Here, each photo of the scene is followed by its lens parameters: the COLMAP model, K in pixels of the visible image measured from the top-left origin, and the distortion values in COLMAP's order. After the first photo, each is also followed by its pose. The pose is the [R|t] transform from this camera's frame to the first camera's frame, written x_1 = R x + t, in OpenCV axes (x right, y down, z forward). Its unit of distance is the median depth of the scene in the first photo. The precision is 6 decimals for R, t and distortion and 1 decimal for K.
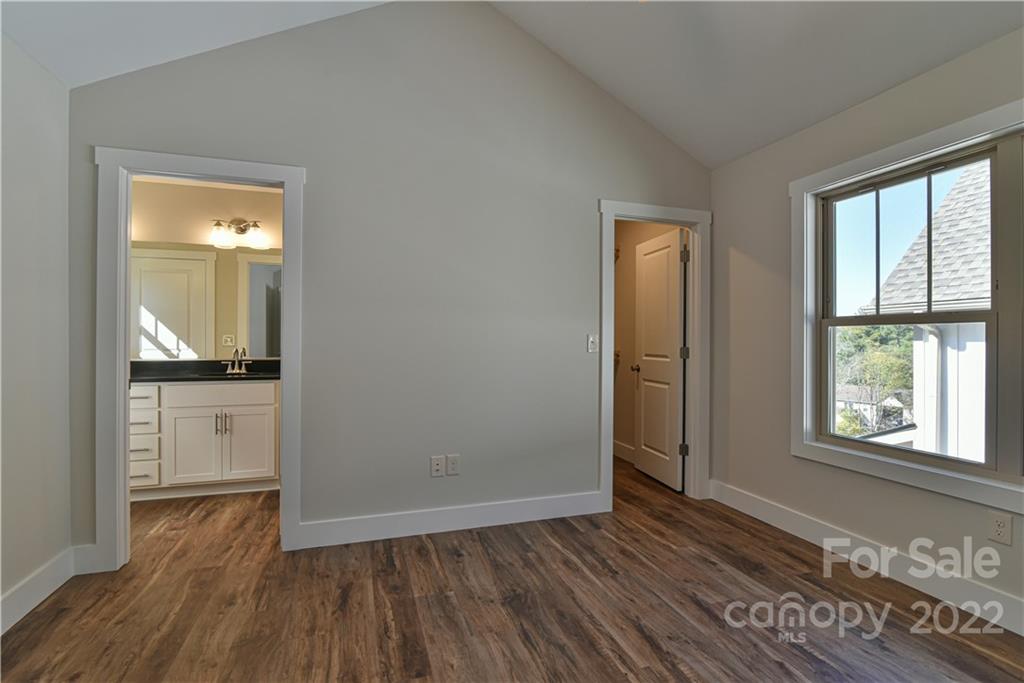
lens RADIAL K [[467.5, 0, 505.2], [0, 467.5, 337.9], [0, 0, 1]] dist [-0.016040, -0.000009]
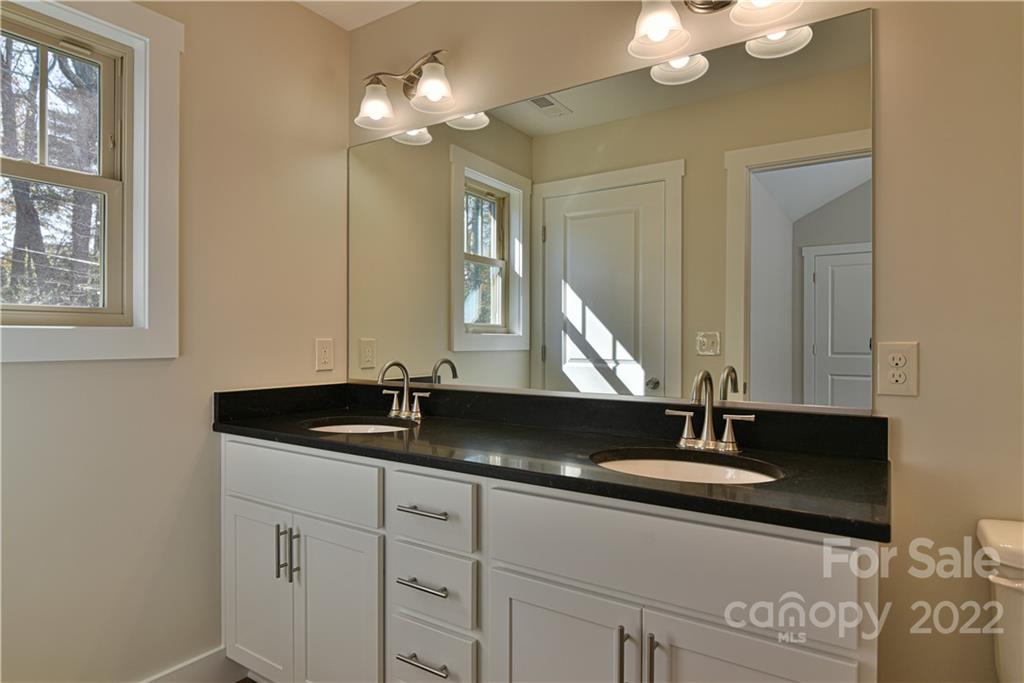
lens RADIAL K [[585.6, 0, 508.8], [0, 585.6, 347.0], [0, 0, 1]] dist [-0.032401, 0.000232]
pose [[0.625191, 0.008218, -0.780428, -0.360446], [-0.000318, 0.999947, 0.010275, 0.004562], [0.780472, -0.006176, 0.625161, 0.658241]]
